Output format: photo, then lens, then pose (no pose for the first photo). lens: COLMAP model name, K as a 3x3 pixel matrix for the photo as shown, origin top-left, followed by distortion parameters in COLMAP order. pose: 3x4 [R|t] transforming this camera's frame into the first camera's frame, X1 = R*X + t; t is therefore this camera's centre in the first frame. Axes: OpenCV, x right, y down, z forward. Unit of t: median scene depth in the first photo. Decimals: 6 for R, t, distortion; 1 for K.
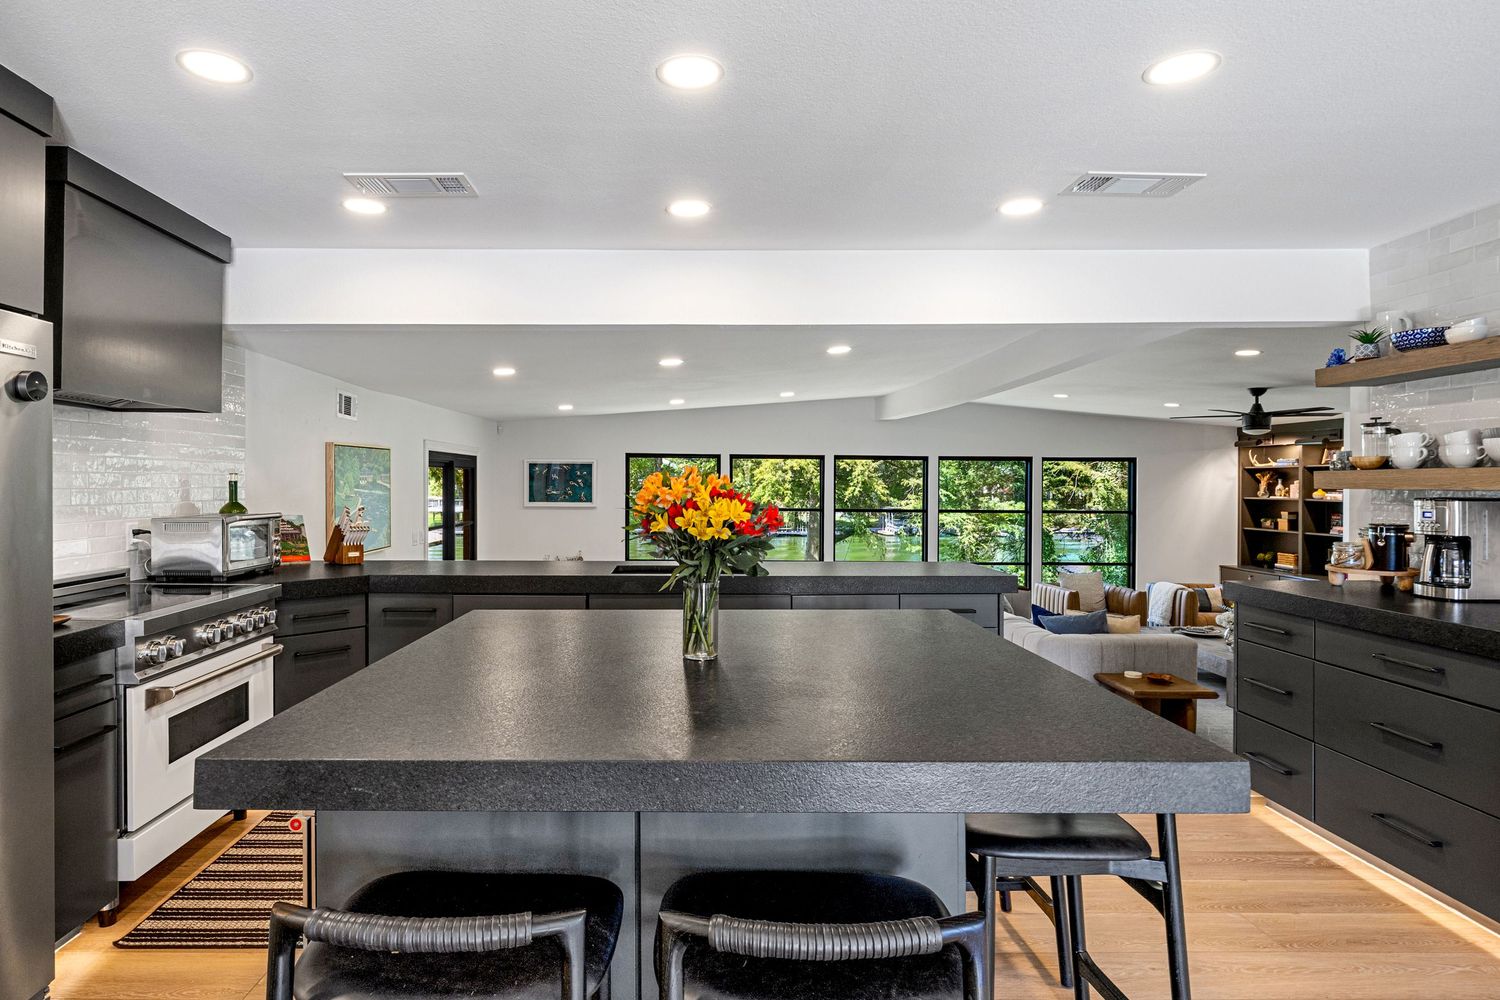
lens RADIAL K [[841.4, 0, 679.9], [0, 841.4, 489.3], [0, 0, 1]] dist [-0.006413, -0.002704]
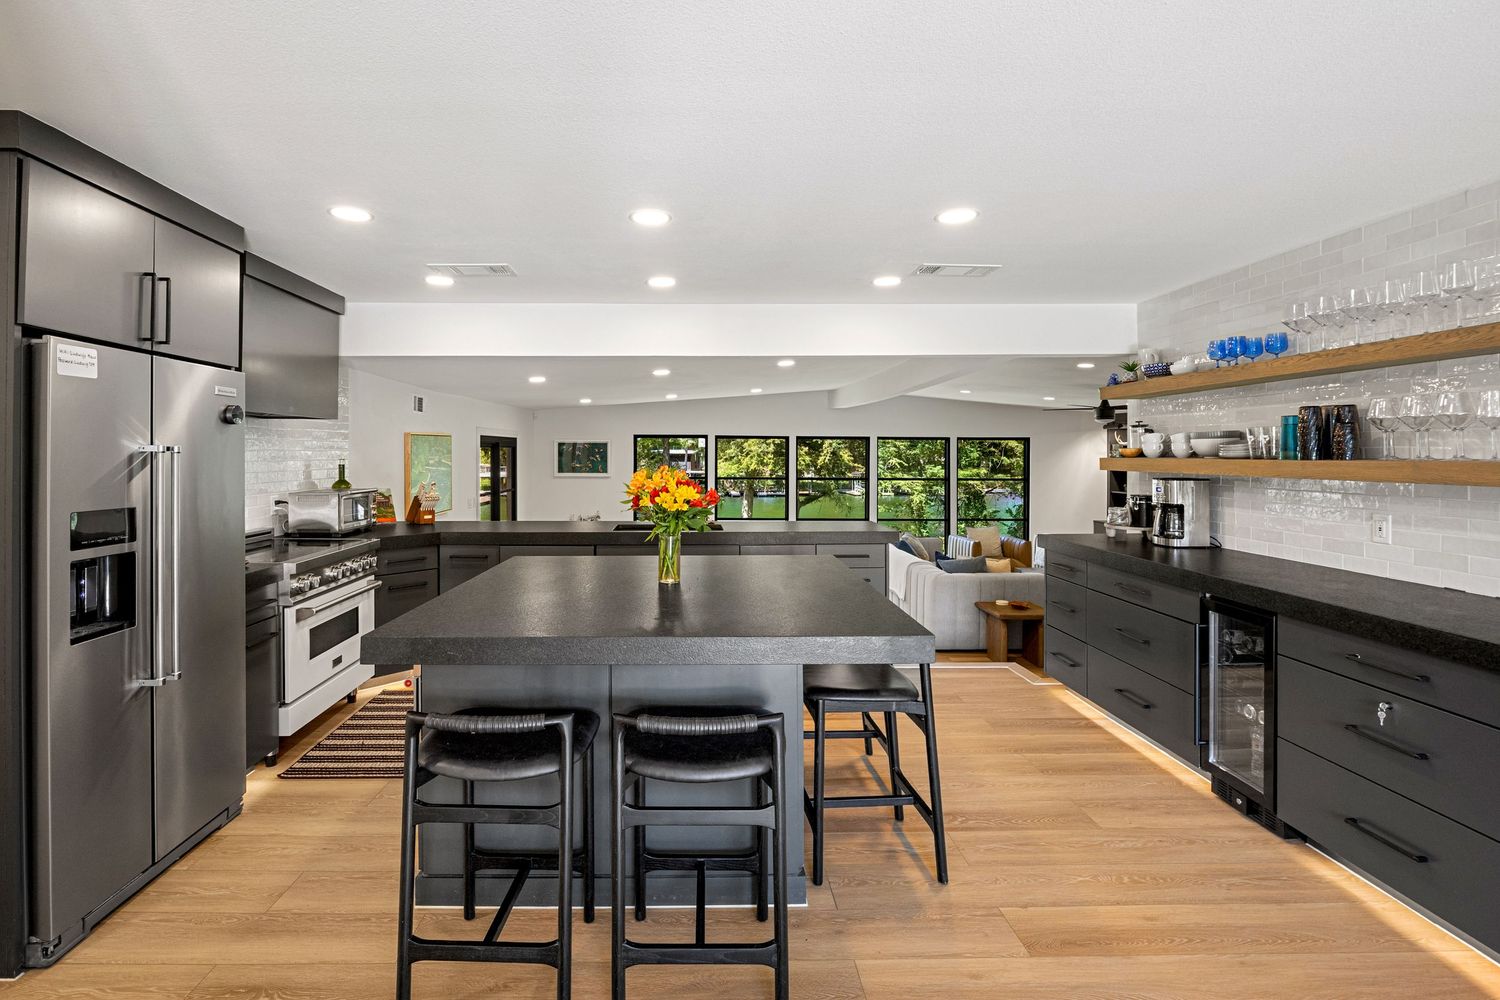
lens RADIAL K [[696.7, 0, 694.5], [0, 696.7, 455.6], [0, 0, 1]] dist [-0.017783, 0.000479]
pose [[0.999929, -0.001922, 0.011801, 0.021868], [0.001950, 0.999995, -0.002403, -0.011365], [-0.011797, 0.002426, 0.999927, -0.086651]]
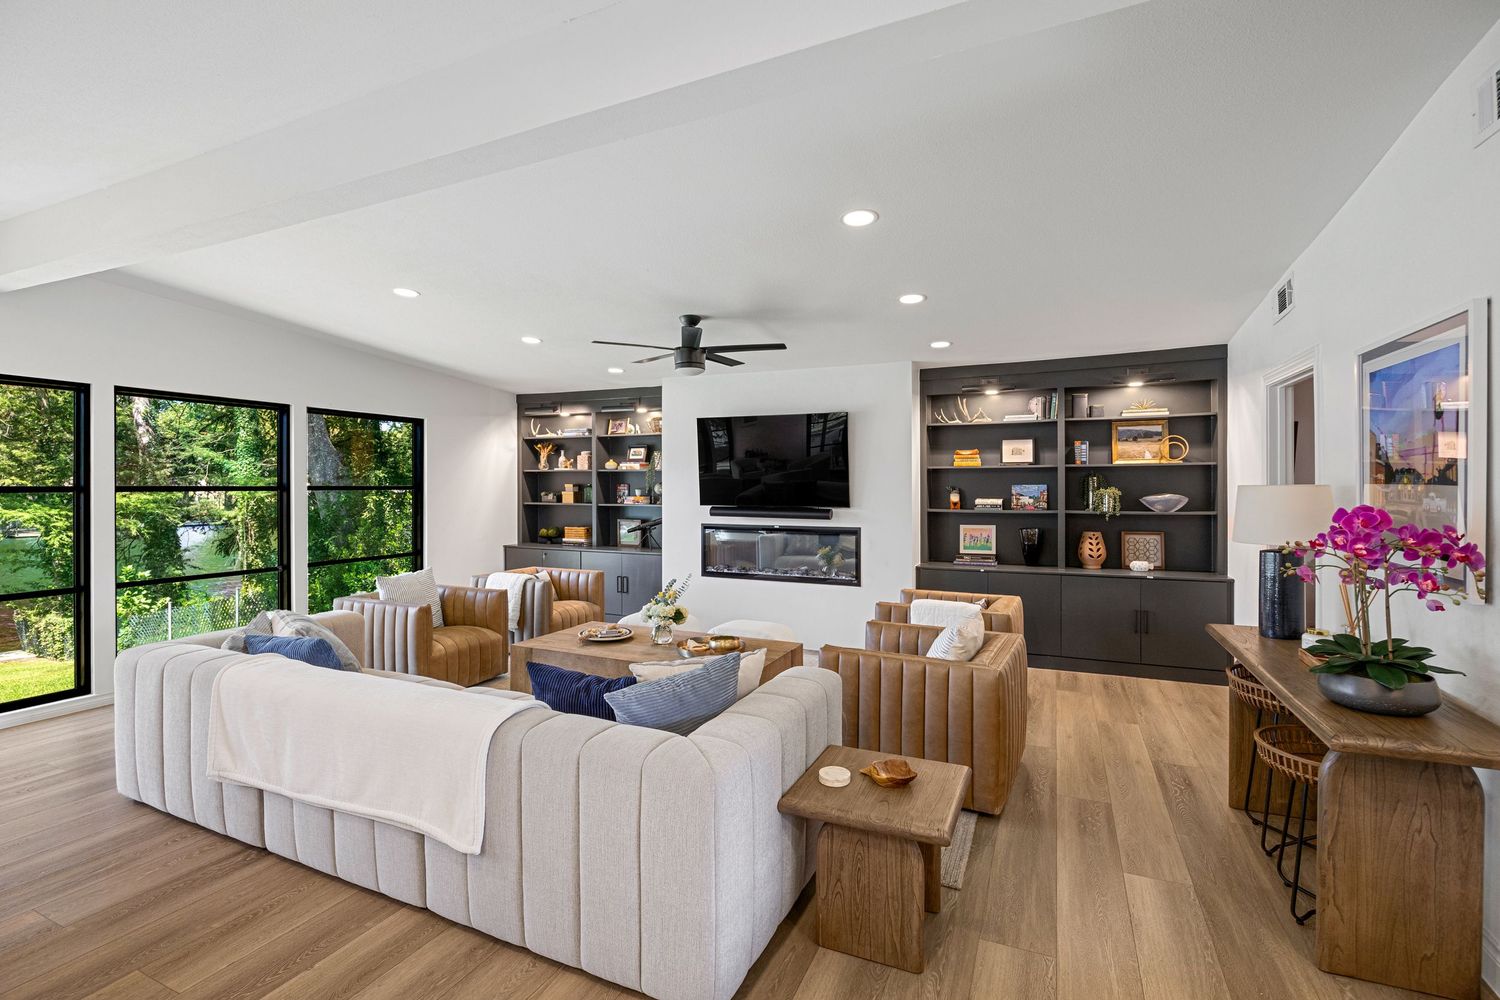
lens RADIAL K [[714.1, 0, 750.8], [0, 714.1, 490.5], [0, 0, 1]] dist [-0.014775, 0.001660]
pose [[0.418308, -0.018234, 0.908122, 0.088719], [0.009163, 0.999832, 0.015855, 0.030949], [-0.908259, 0.001688, 0.418405, 0.626989]]
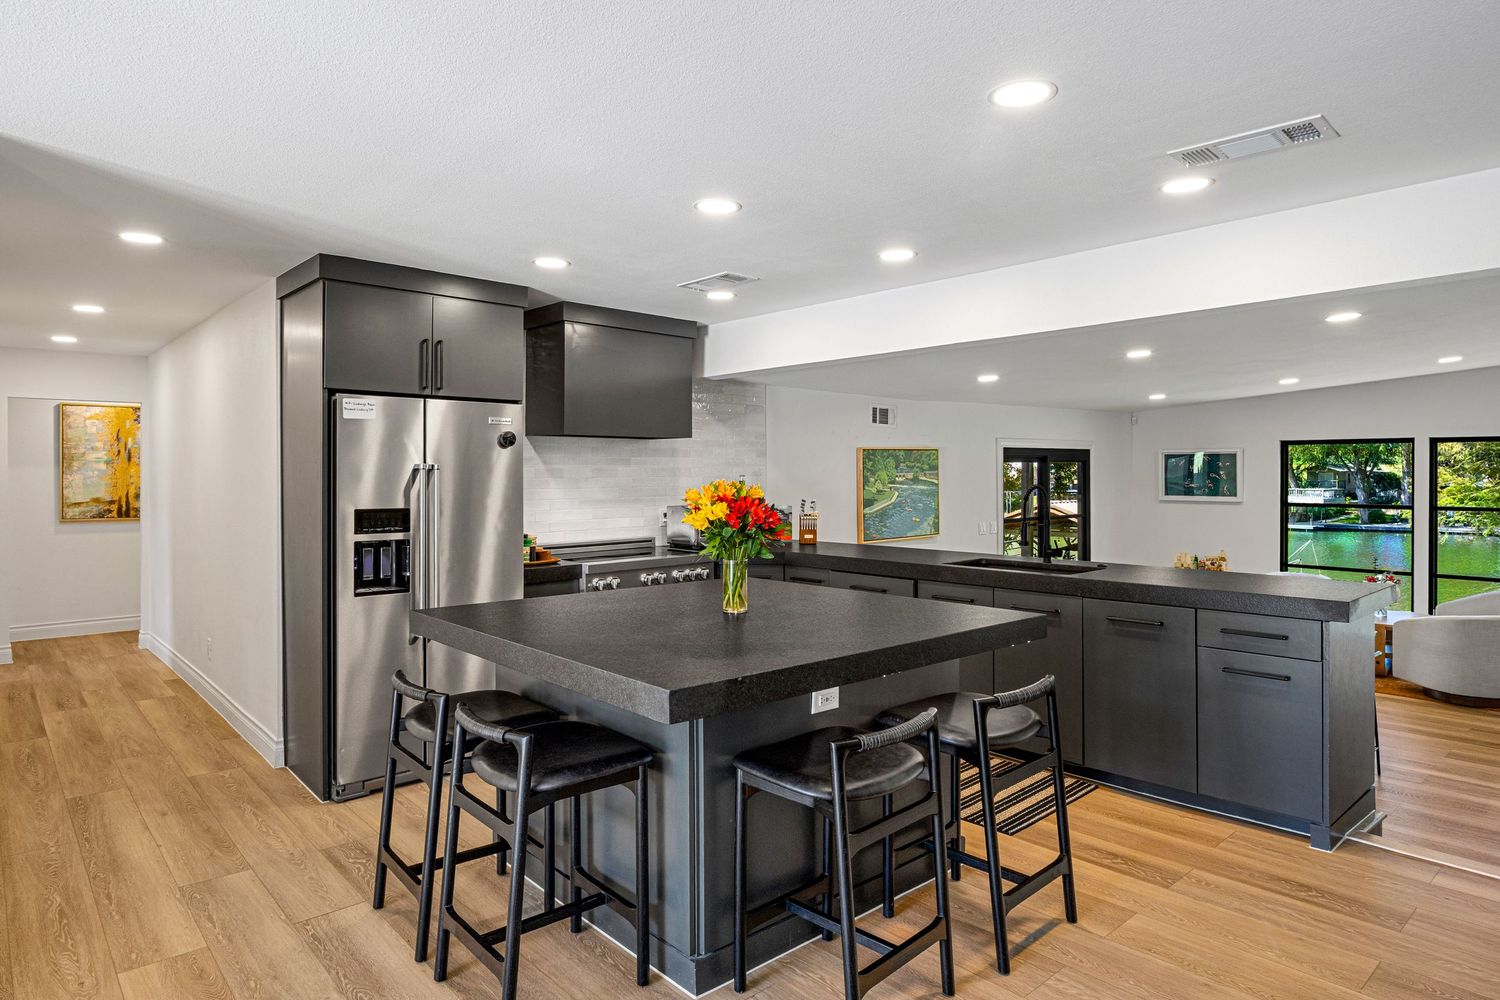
lens RADIAL K [[867.0, 0, 758.4], [0, 867.0, 474.2], [0, 0, 1]] dist [-0.018359, 0.000890]
pose [[0.679100, -0.003329, -0.734038, 0.314109], [0.001514, 0.999994, -0.003134, -0.008875], [0.734044, 0.001017, 0.679101, 0.011773]]
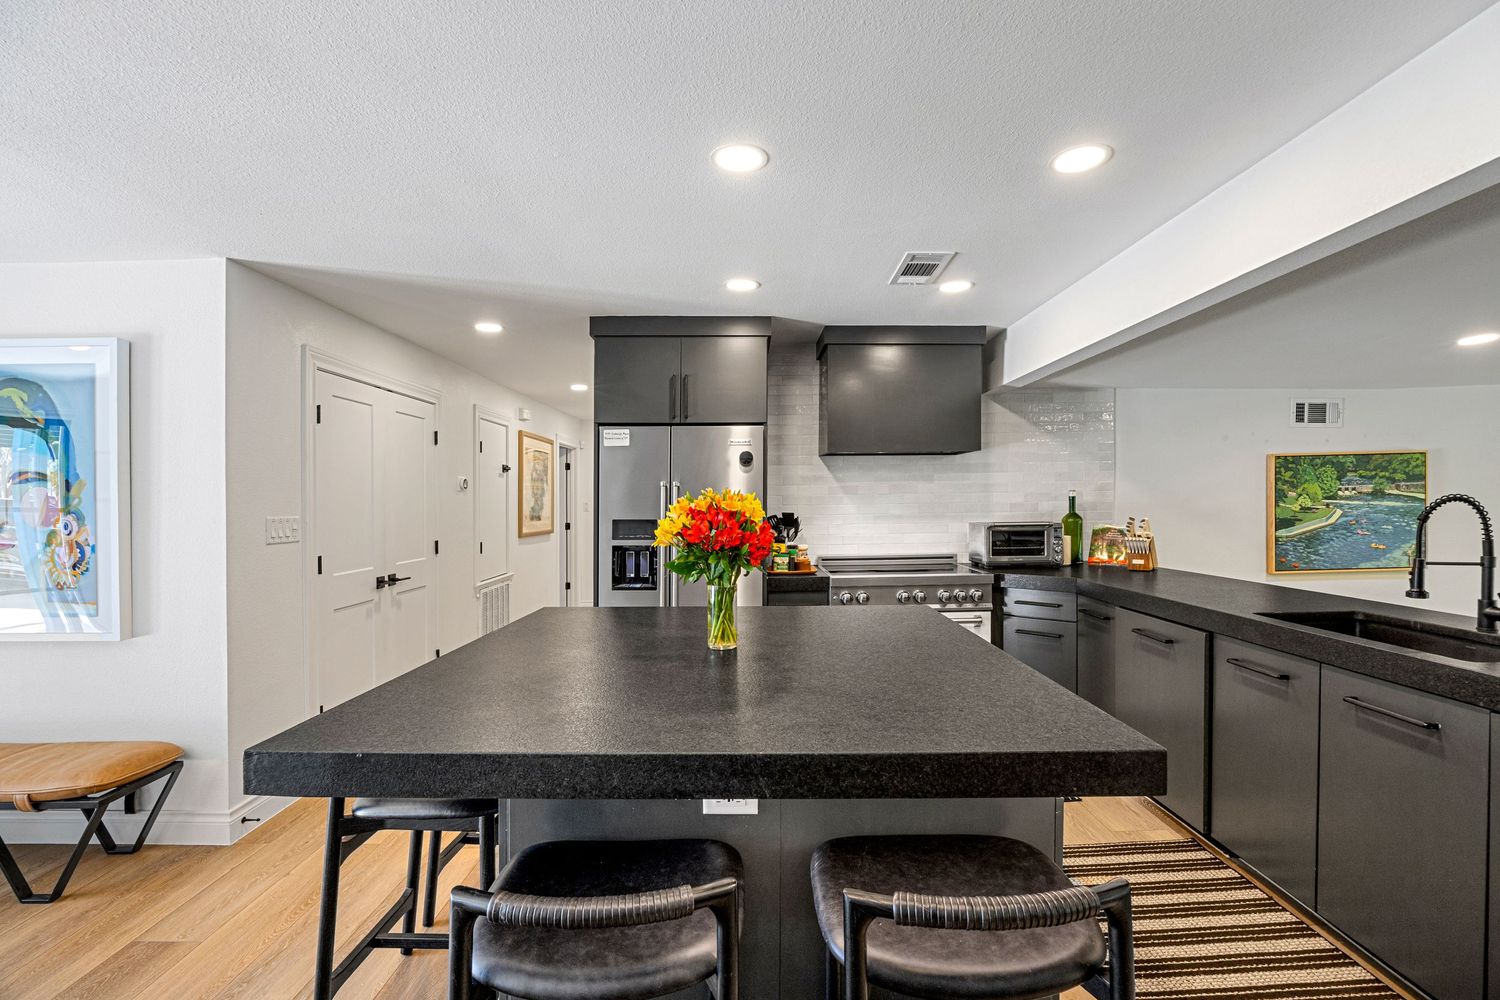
lens RADIAL K [[658.7, 0, 756.4], [0, 658.7, 510.5], [0, 0, 1]] dist [-0.019244, 0.001752]
pose [[0.012072, 0.011013, -0.999866, 0.260195], [0.007286, 0.999912, 0.011101, -0.001229], [0.999901, -0.007419, 0.011991, 0.278405]]
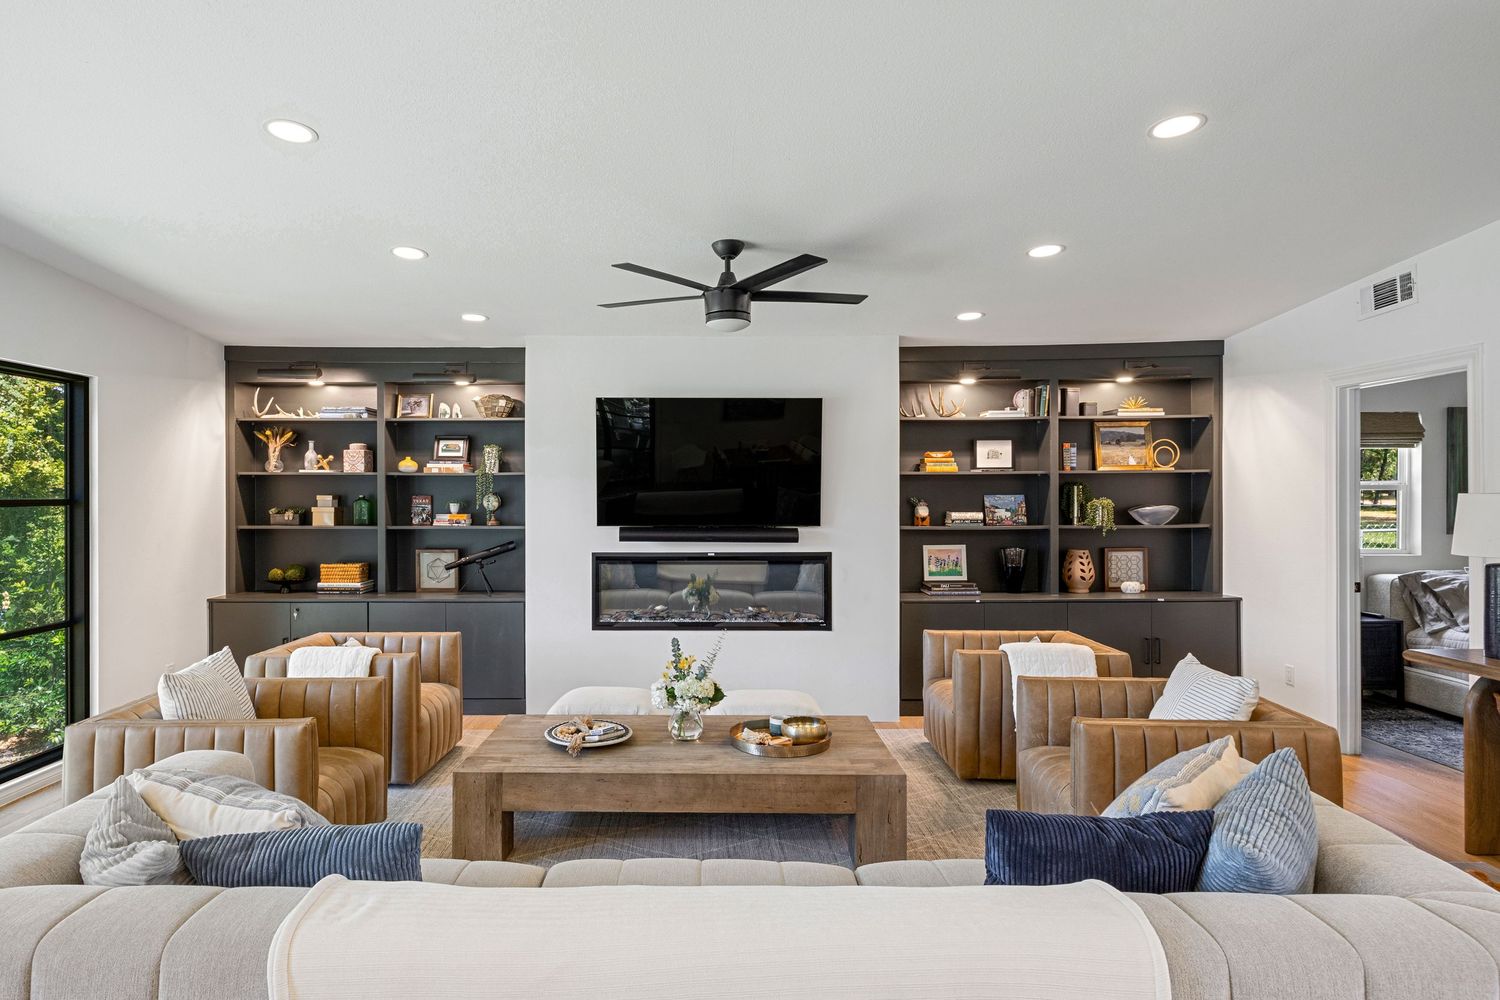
lens RADIAL K [[841.4, 0, 695.5], [0, 841.4, 503.1], [0, 0, 1]] dist [-0.006413, -0.002704]
pose [[0.013903, -0.018734, 0.999728, 0.159613], [0.007168, 0.999801, 0.018636, 0.030924], [-0.999878, 0.006907, 0.014035, 0.968393]]
